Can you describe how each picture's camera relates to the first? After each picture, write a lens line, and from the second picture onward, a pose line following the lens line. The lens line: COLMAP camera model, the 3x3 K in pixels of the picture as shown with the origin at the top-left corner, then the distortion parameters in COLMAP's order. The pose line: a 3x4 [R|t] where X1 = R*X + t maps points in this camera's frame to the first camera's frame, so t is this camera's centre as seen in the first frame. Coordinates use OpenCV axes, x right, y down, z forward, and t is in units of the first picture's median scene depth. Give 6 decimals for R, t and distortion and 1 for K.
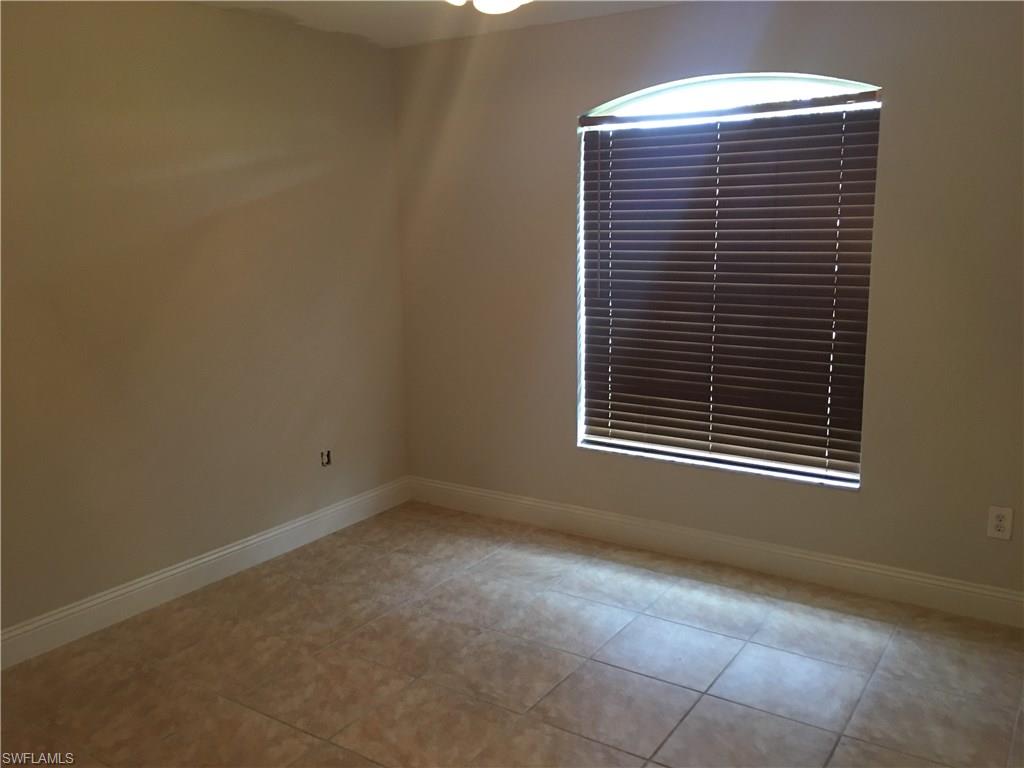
lens RADIAL K [[876.5, 0, 511.3], [0, 876.5, 377.8], [0, 0, 1]] dist [0.065898, -0.106050]
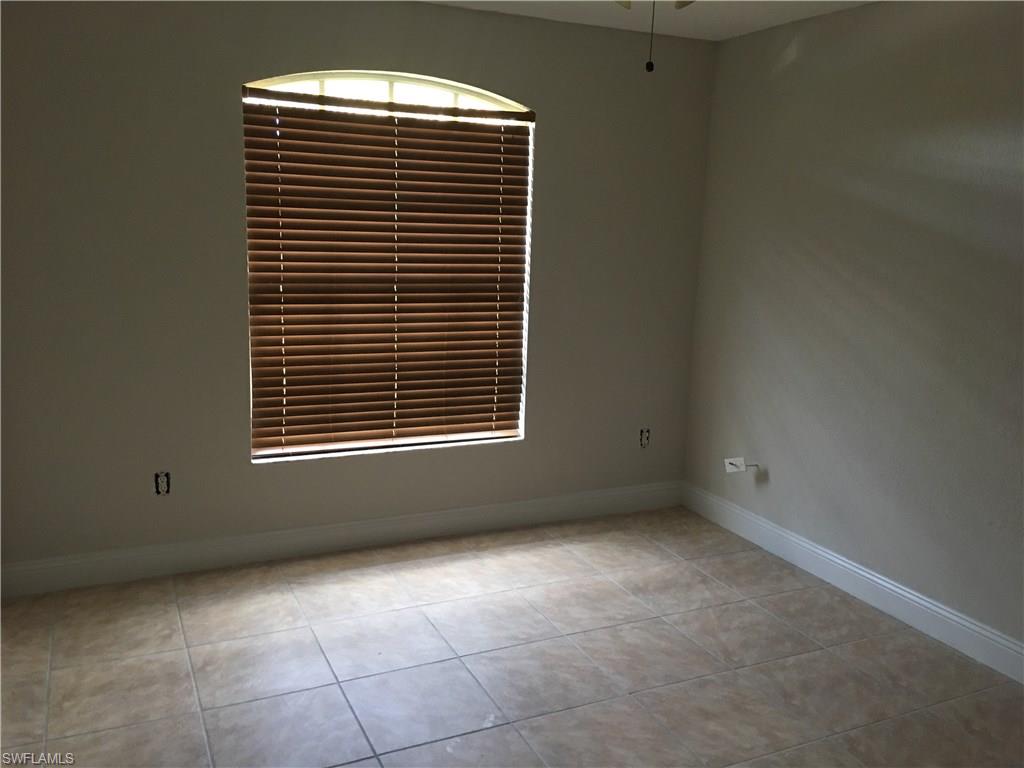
lens RADIAL K [[876.5, 0, 512.2], [0, 876.5, 380.4], [0, 0, 1]] dist [0.065898, -0.106050]
pose [[0.521042, -0.133116, 0.843087, -0.568107], [0.107237, 0.990146, 0.090061, -0.061150], [-0.846767, 0.043484, 0.530183, 0.336944]]
